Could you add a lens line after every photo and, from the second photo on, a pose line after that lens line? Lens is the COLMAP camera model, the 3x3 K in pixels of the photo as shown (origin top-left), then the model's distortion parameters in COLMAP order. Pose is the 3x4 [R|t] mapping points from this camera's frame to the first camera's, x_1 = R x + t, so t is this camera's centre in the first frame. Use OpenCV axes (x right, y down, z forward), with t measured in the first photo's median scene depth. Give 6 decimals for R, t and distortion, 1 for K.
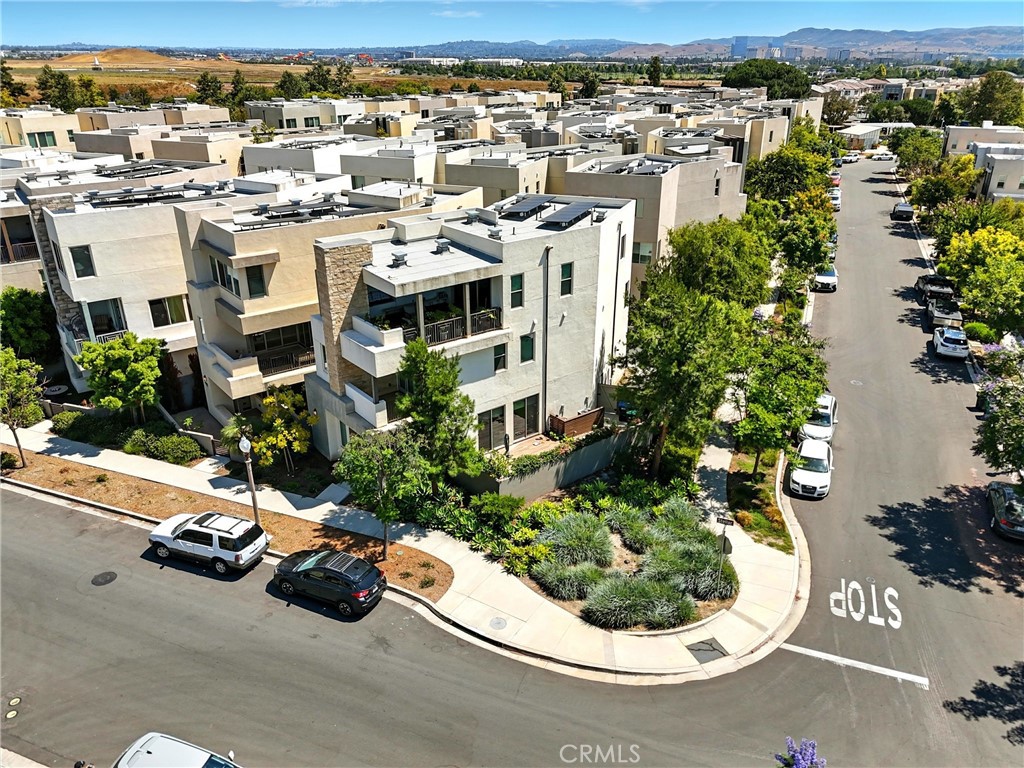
lens RADIAL K [[750.4, 0, 512.0], [0, 750.4, 384.0], [0, 0, 1]] dist [0.076515, -0.075007]
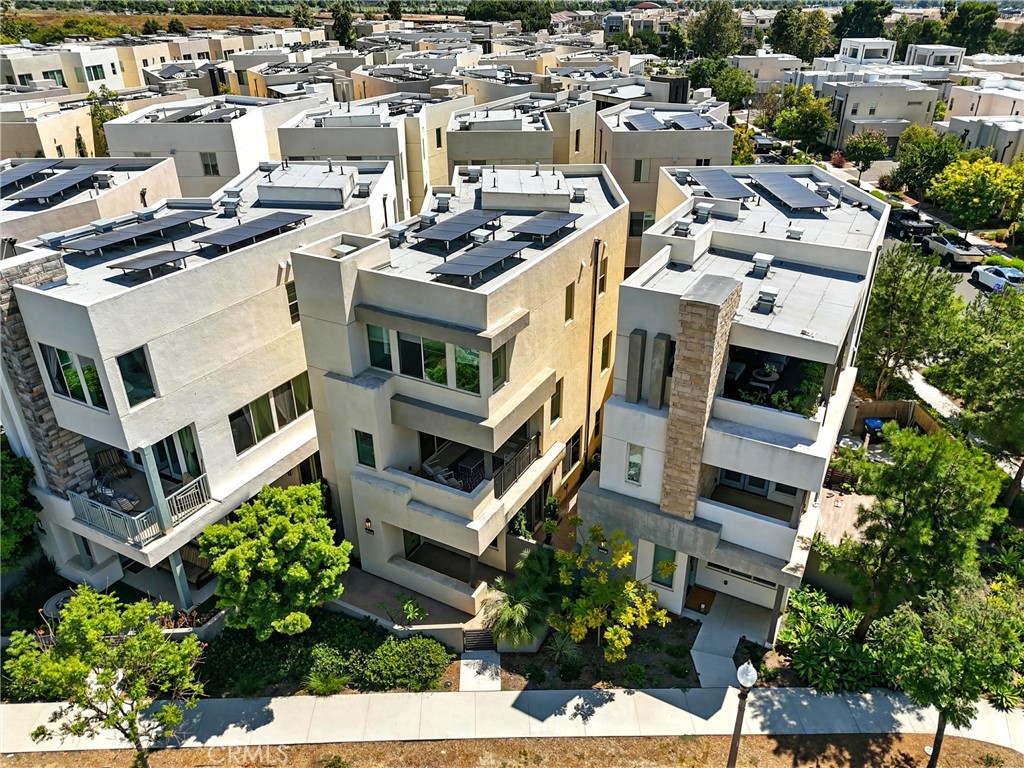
lens RADIAL K [[750.4, 0, 512.0], [0, 750.4, 384.0], [0, 0, 1]] dist [0.076515, -0.075007]
pose [[0.916953, -0.186684, 0.352627, -0.498318], [0.160732, 0.981736, 0.101780, -0.163742], [-0.365188, -0.036649, 0.930212, 0.396569]]
